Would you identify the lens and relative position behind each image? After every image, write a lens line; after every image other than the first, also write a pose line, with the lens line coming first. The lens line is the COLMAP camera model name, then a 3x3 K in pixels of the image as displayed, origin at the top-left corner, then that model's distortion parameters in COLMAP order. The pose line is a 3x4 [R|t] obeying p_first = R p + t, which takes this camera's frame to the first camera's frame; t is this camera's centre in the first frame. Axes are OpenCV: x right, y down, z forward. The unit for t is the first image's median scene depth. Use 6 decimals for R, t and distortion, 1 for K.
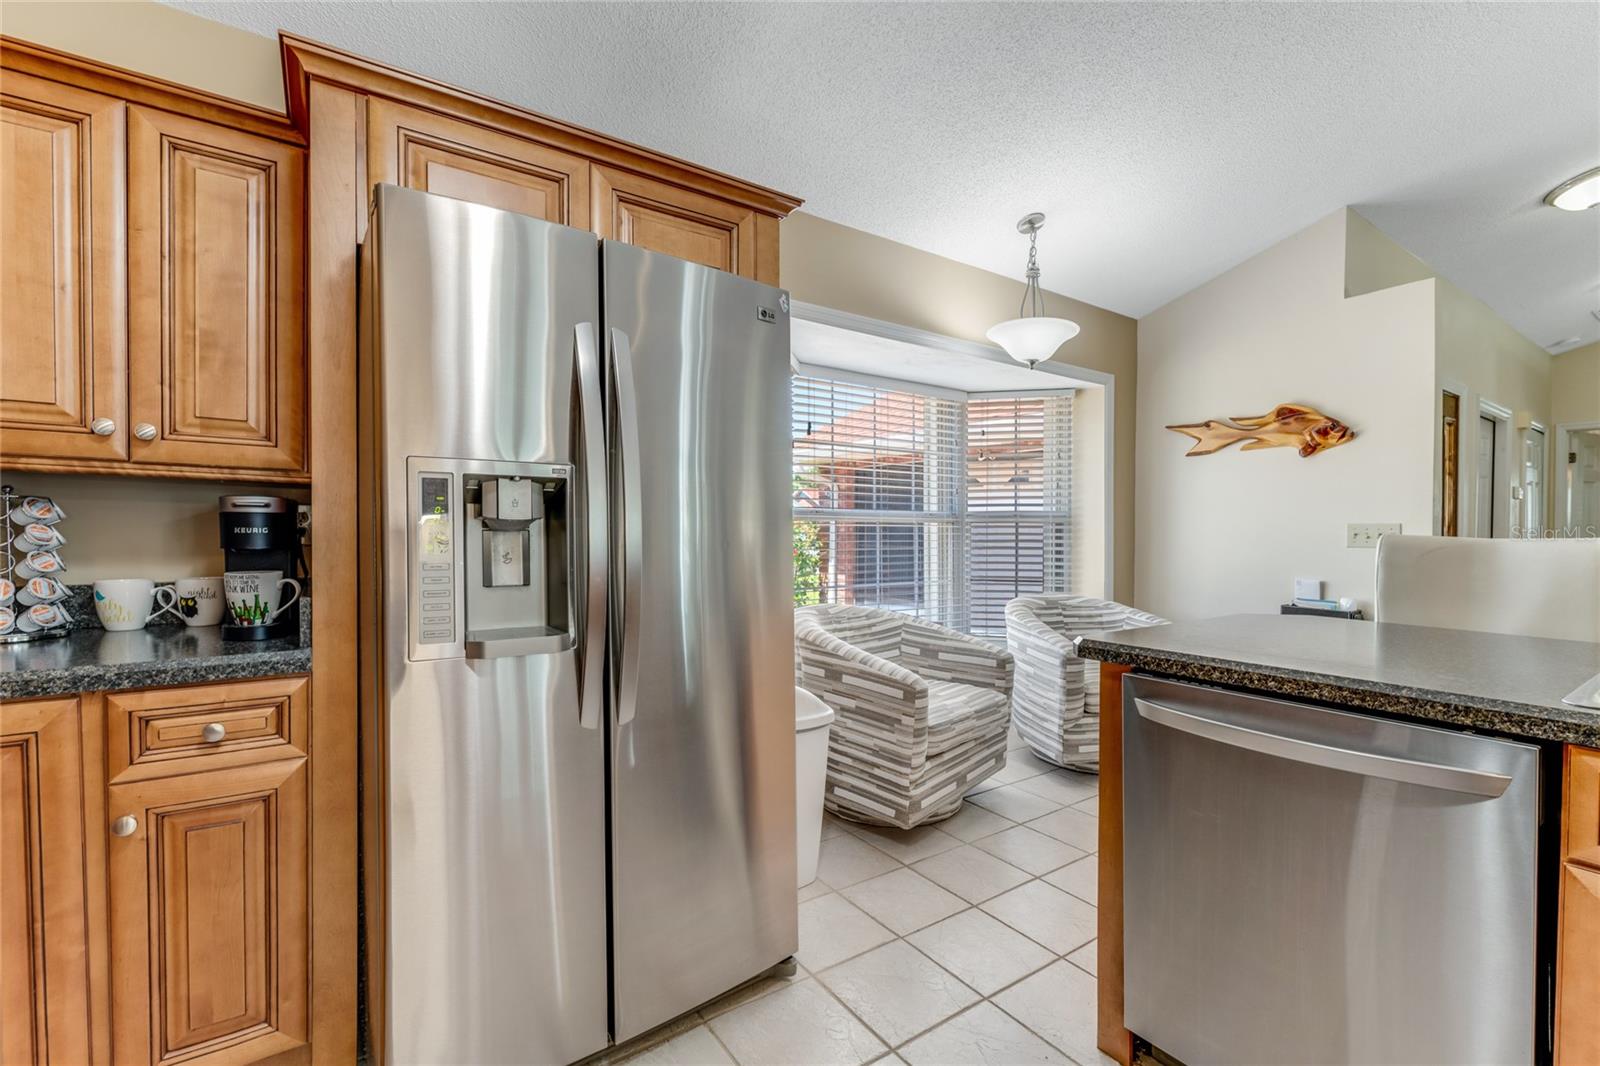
lens RADIAL K [[674.6, 0, 764.7], [0, 674.6, 507.3], [0, 0, 1]] dist [-0.000228, -0.004144]
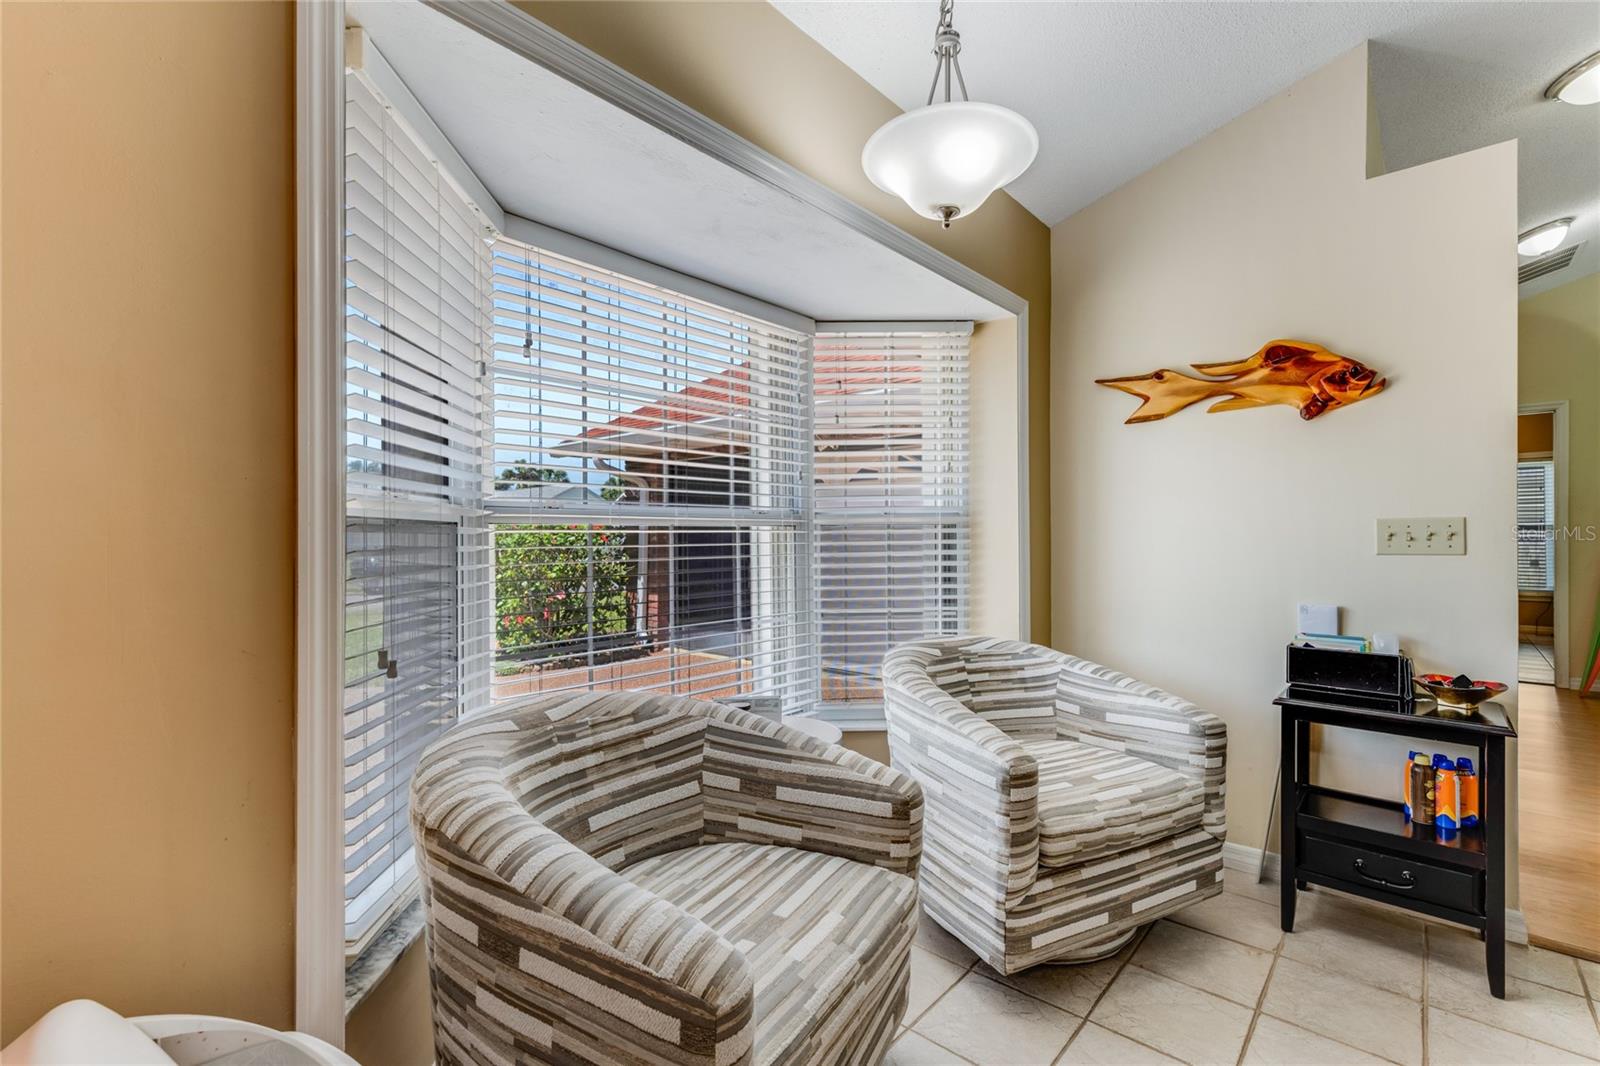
lens RADIAL K [[704.0, 0, 789.2], [0, 704.0, 526.2], [0, 0, 1]] dist [-0.000194, 0.000221]
pose [[0.961490, -0.010508, 0.274640, 0.119384], [0.006190, 0.999843, 0.016585, 0.015950], [-0.274771, -0.014246, 0.961404, 0.474861]]
